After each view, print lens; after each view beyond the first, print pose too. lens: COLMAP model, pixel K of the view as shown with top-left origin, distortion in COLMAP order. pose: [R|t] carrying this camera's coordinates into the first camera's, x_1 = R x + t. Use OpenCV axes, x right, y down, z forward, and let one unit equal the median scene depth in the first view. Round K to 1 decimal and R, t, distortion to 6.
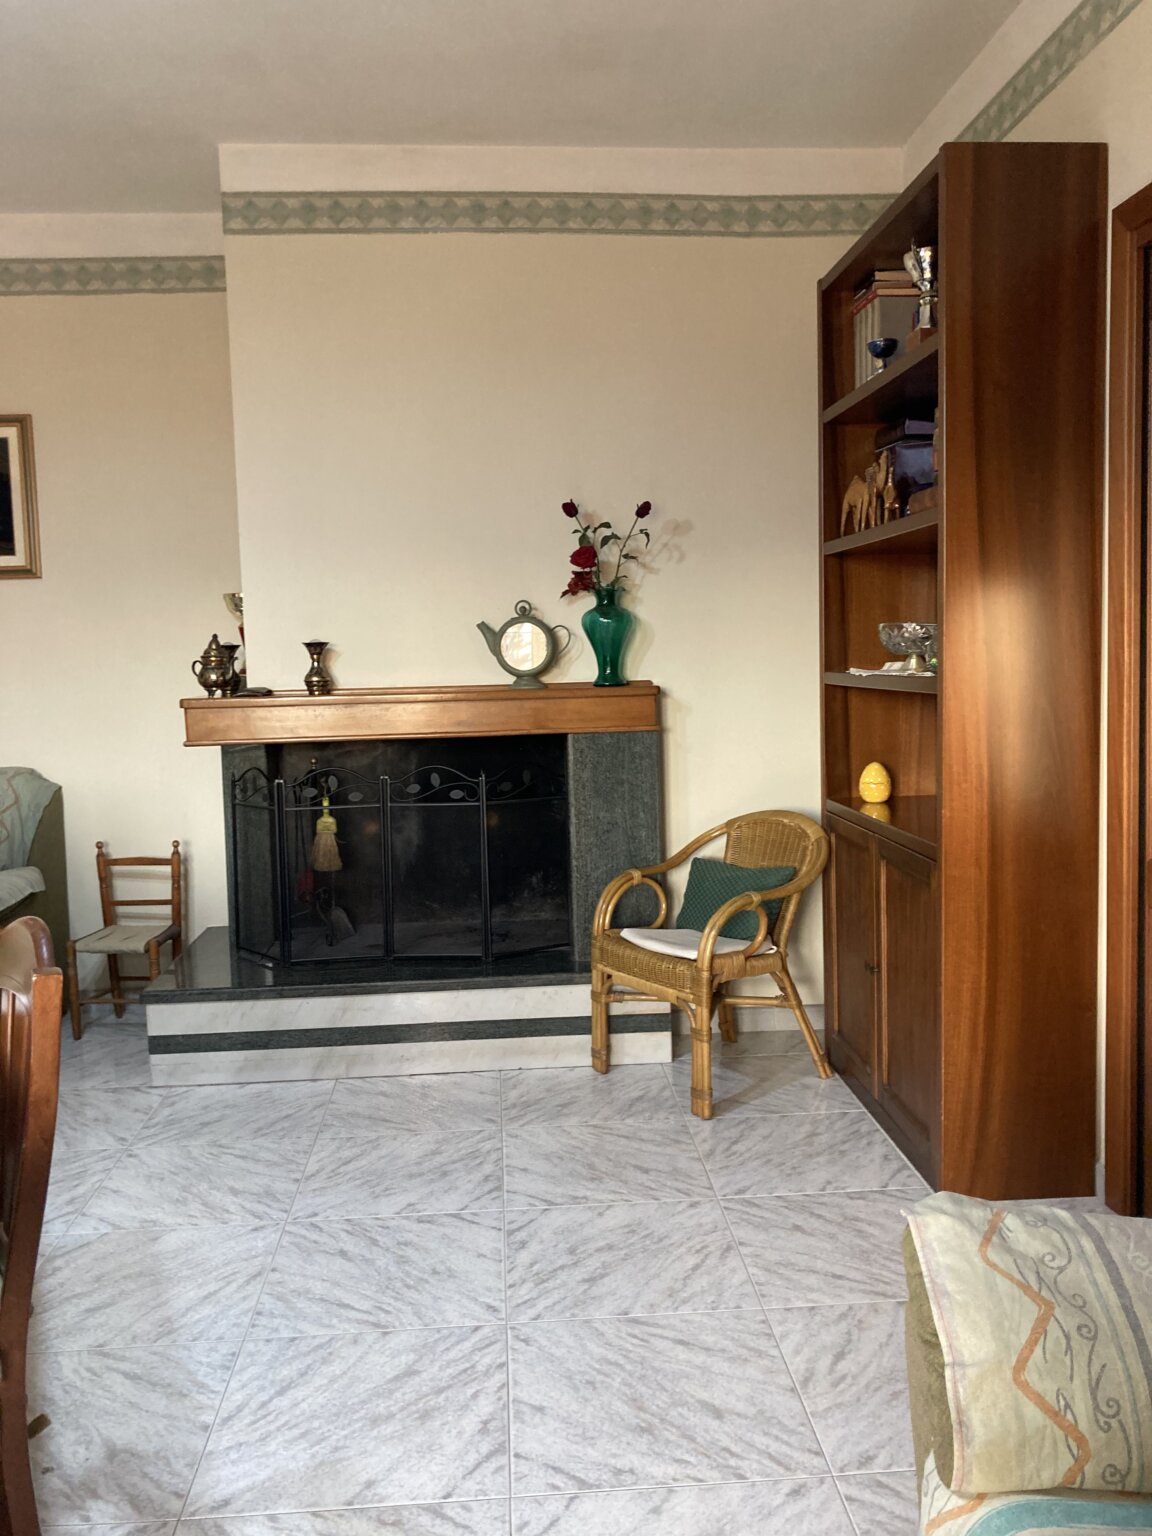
lens RADIAL K [[1263.5, 0, 563.8], [0, 1263.5, 766.7], [0, 0, 1]] dist [0.031241, -0.038376]
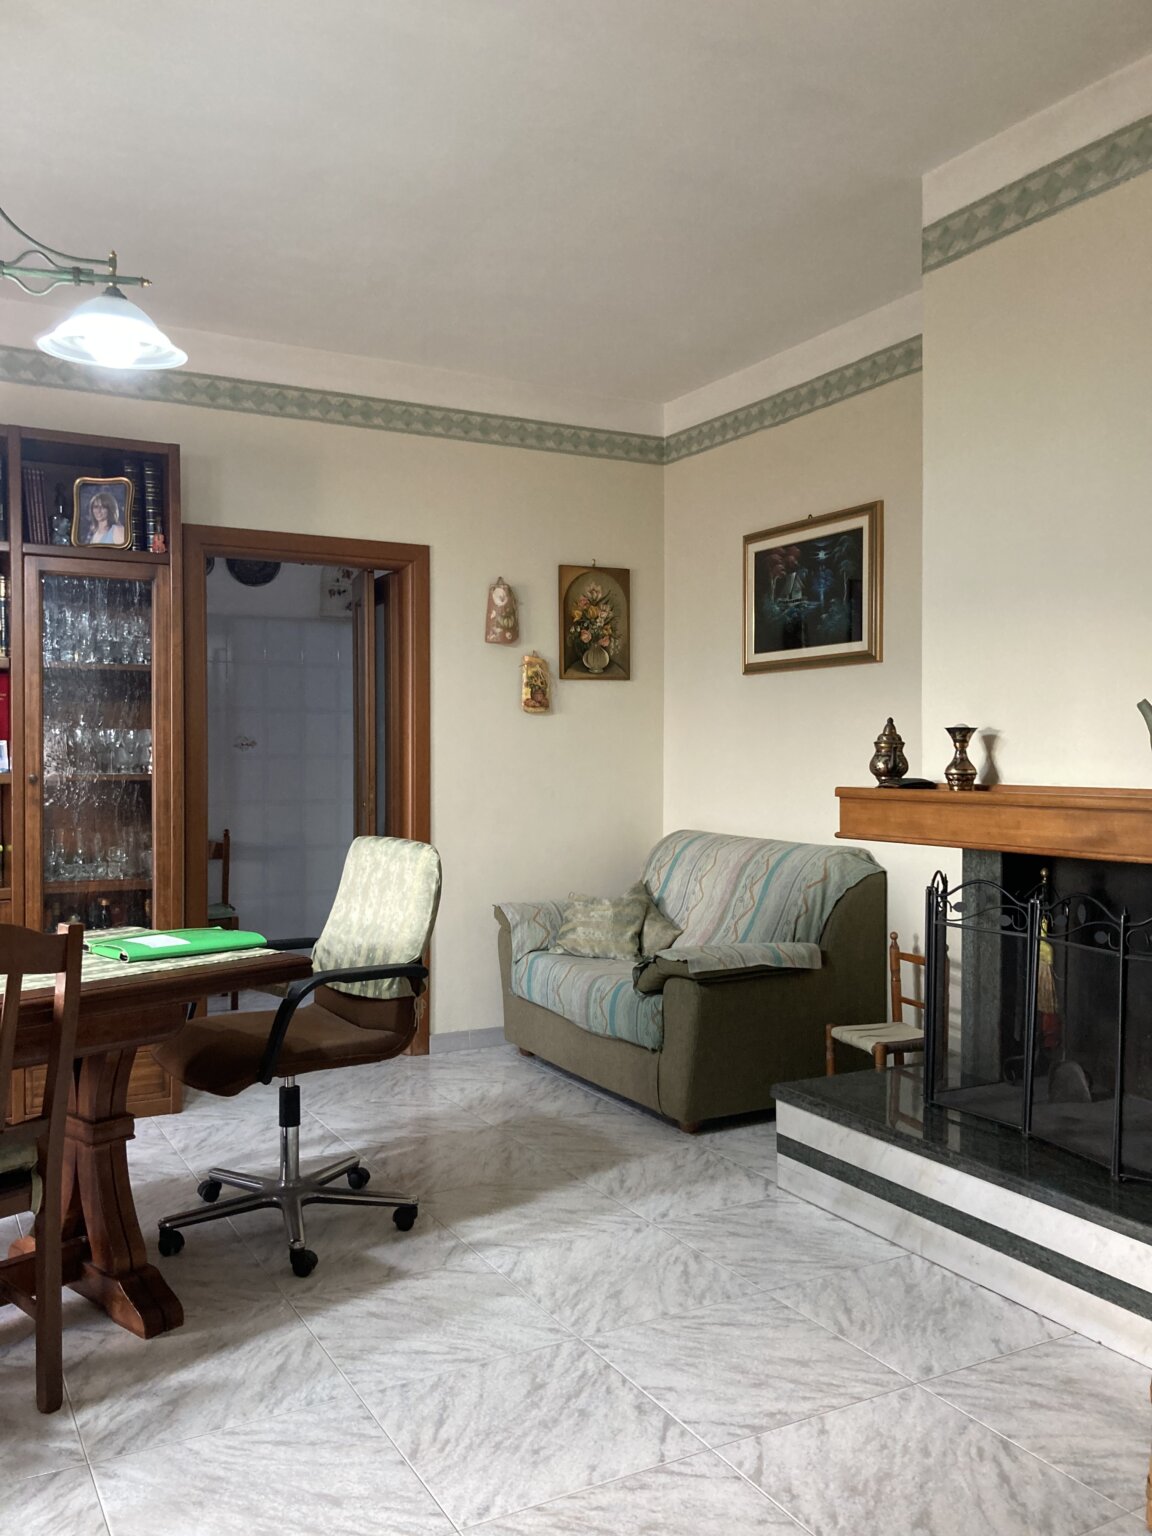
lens RADIAL K [[1263.5, 0, 560.5], [0, 1263.5, 793.6], [0, 0, 1]] dist [0.031241, -0.038376]
pose [[0.424566, 0.055259, -0.903709, 0.452084], [-0.092409, 0.995568, 0.017462, -0.045445], [0.900669, 0.076097, 0.427791, 0.410751]]
